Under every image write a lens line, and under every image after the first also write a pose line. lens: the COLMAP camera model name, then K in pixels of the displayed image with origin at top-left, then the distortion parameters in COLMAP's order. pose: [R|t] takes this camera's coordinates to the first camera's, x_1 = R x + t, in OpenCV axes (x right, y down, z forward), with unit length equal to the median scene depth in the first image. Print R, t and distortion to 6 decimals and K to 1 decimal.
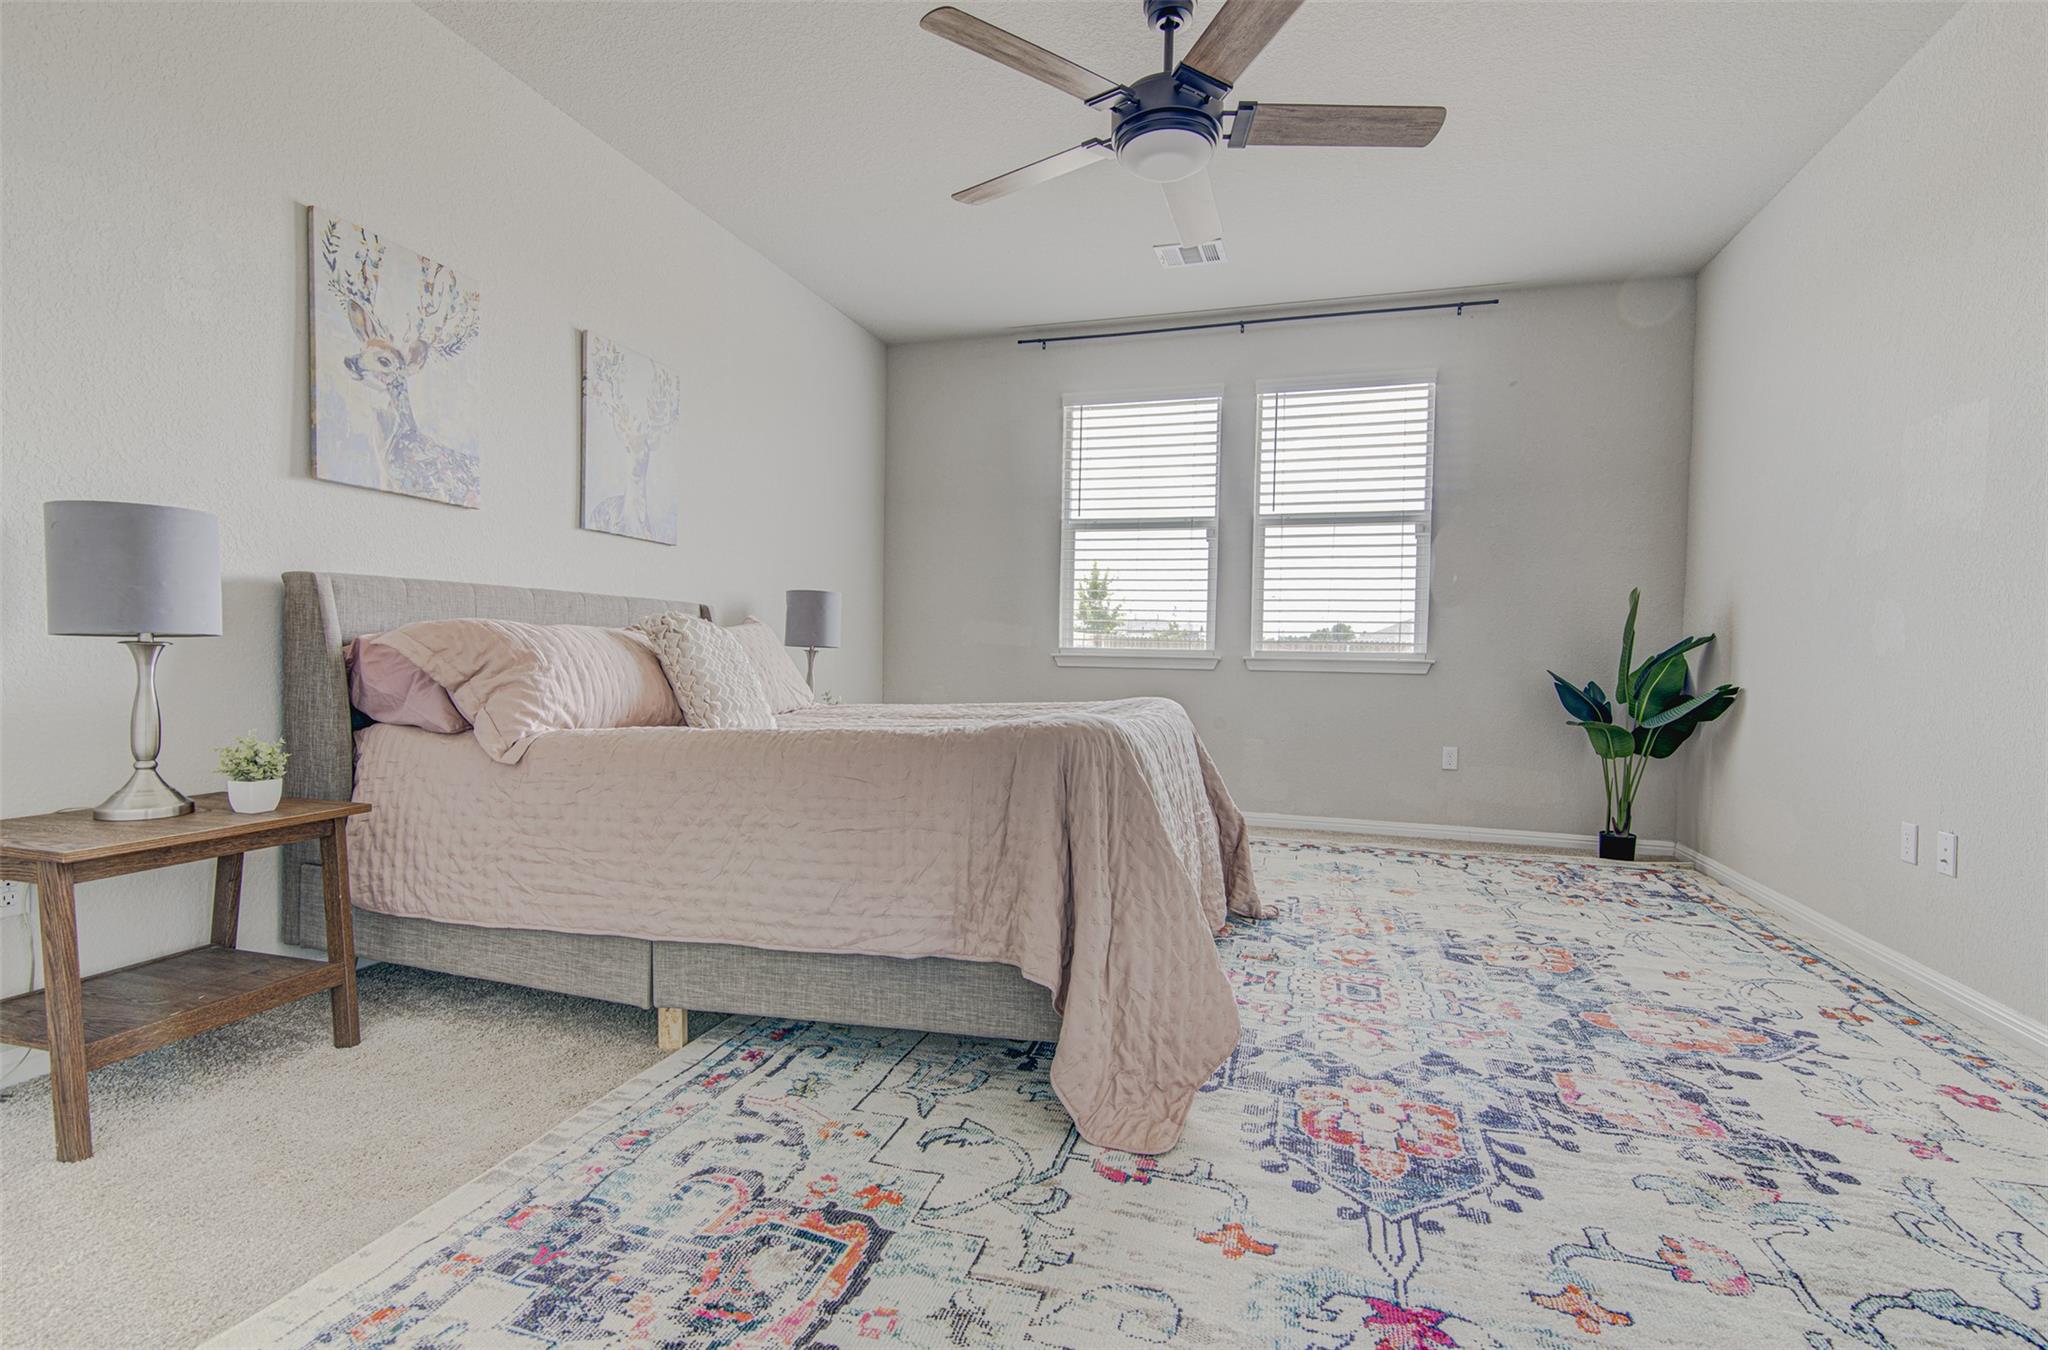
lens RADIAL K [[938.1, 0, 1022.3], [0, 938.1, 674.3], [0, 0, 1]] dist [0.018061, -0.002558]
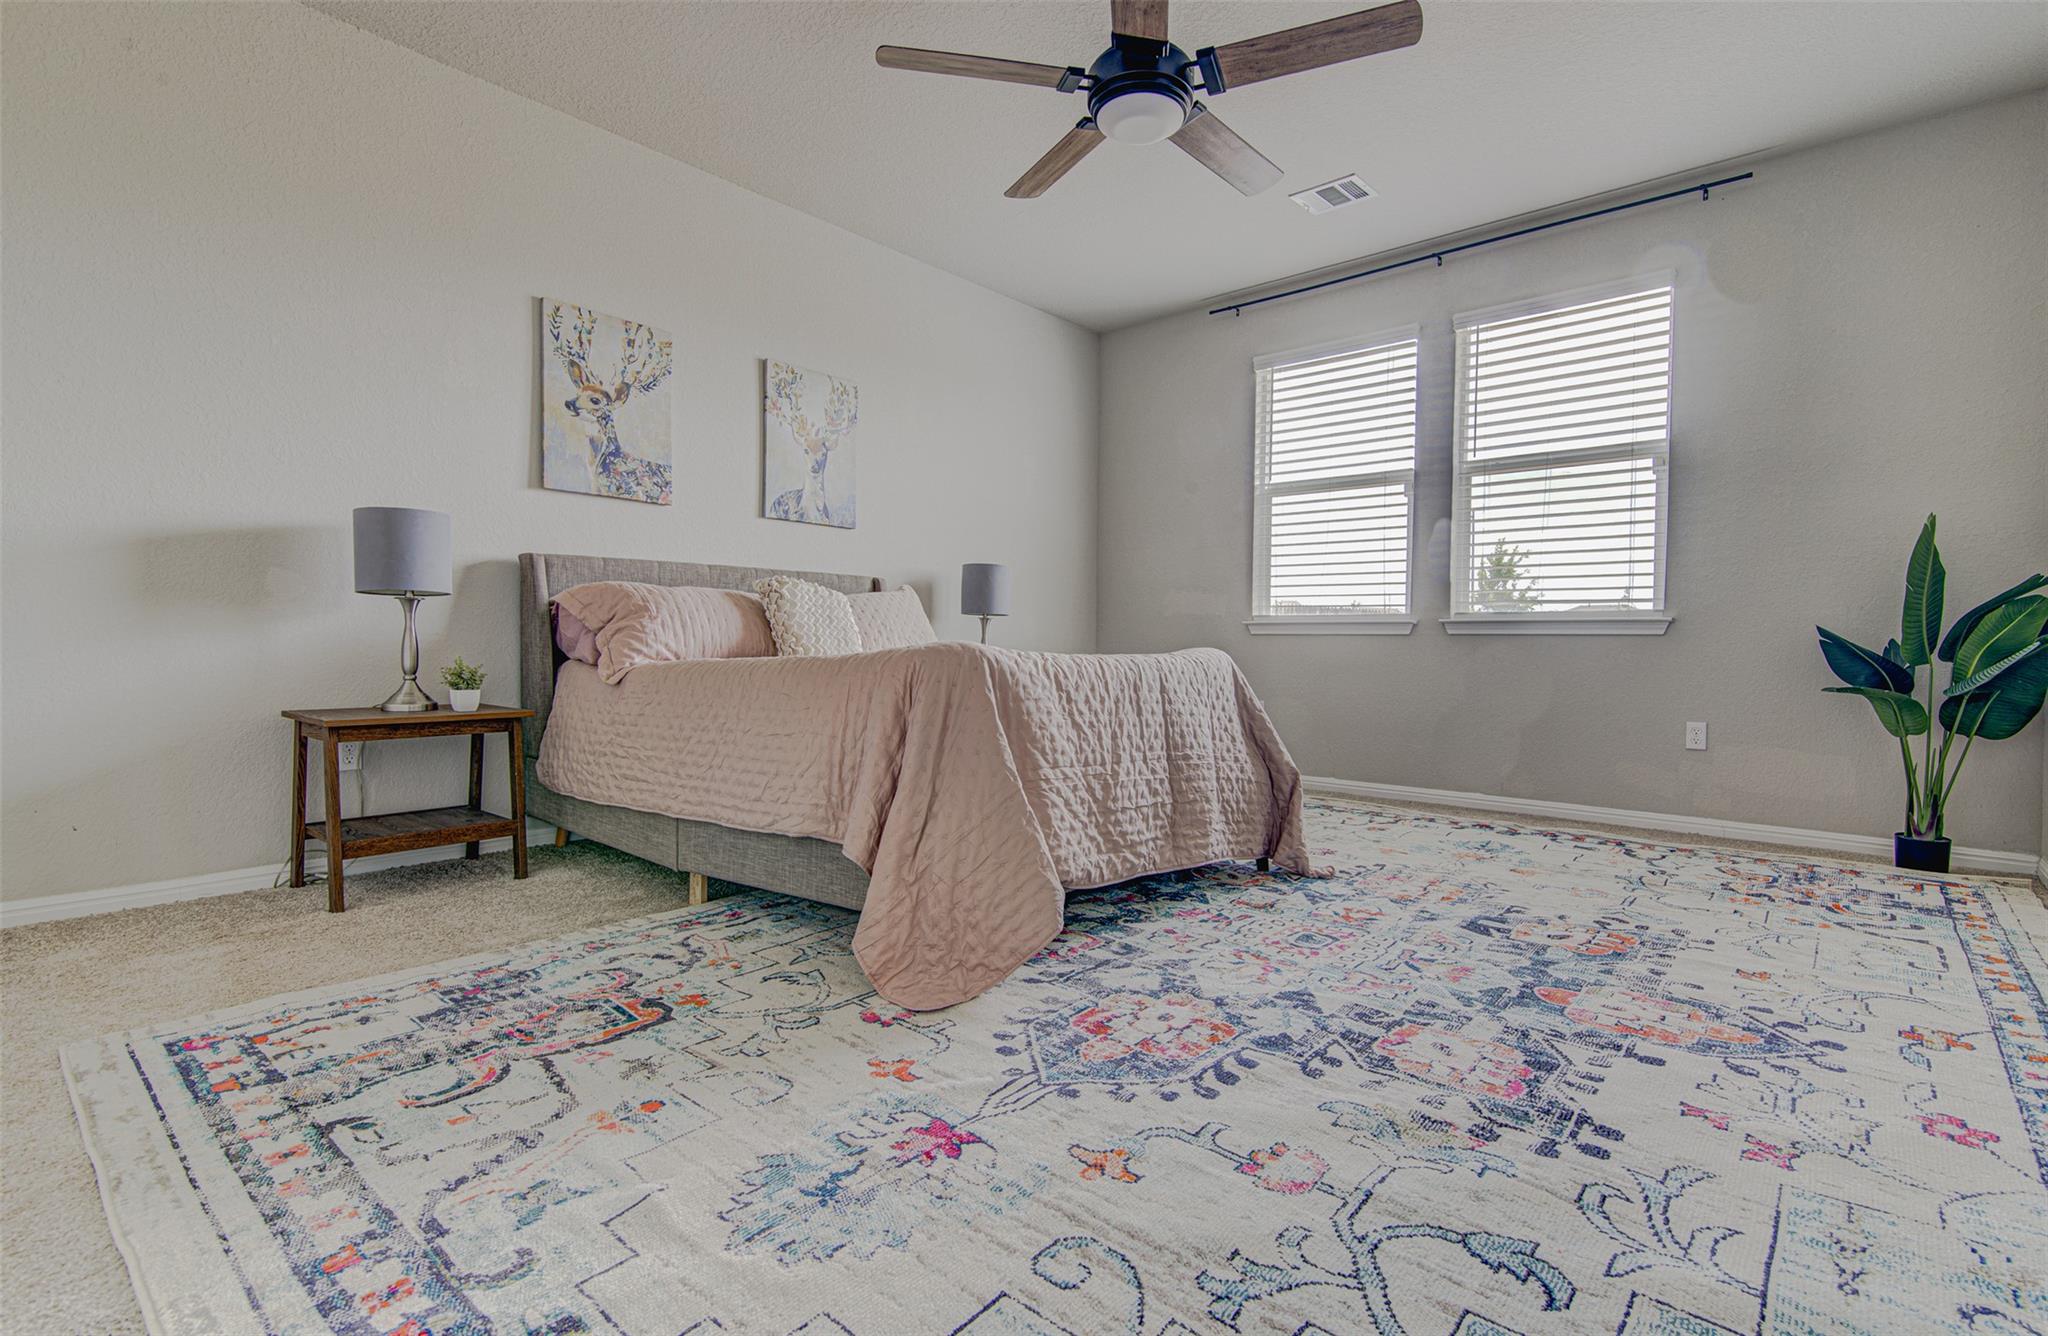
lens RADIAL K [[943.6, 0, 1033.9], [0, 943.6, 660.7], [0, 0, 1]] dist [0.016889, -0.001035]
pose [[0.914286, -0.000745, -0.405068, 0.515959], [-0.003102, 0.999956, -0.008842, 0.064168], [0.405056, 0.009340, 0.914244, -0.001013]]
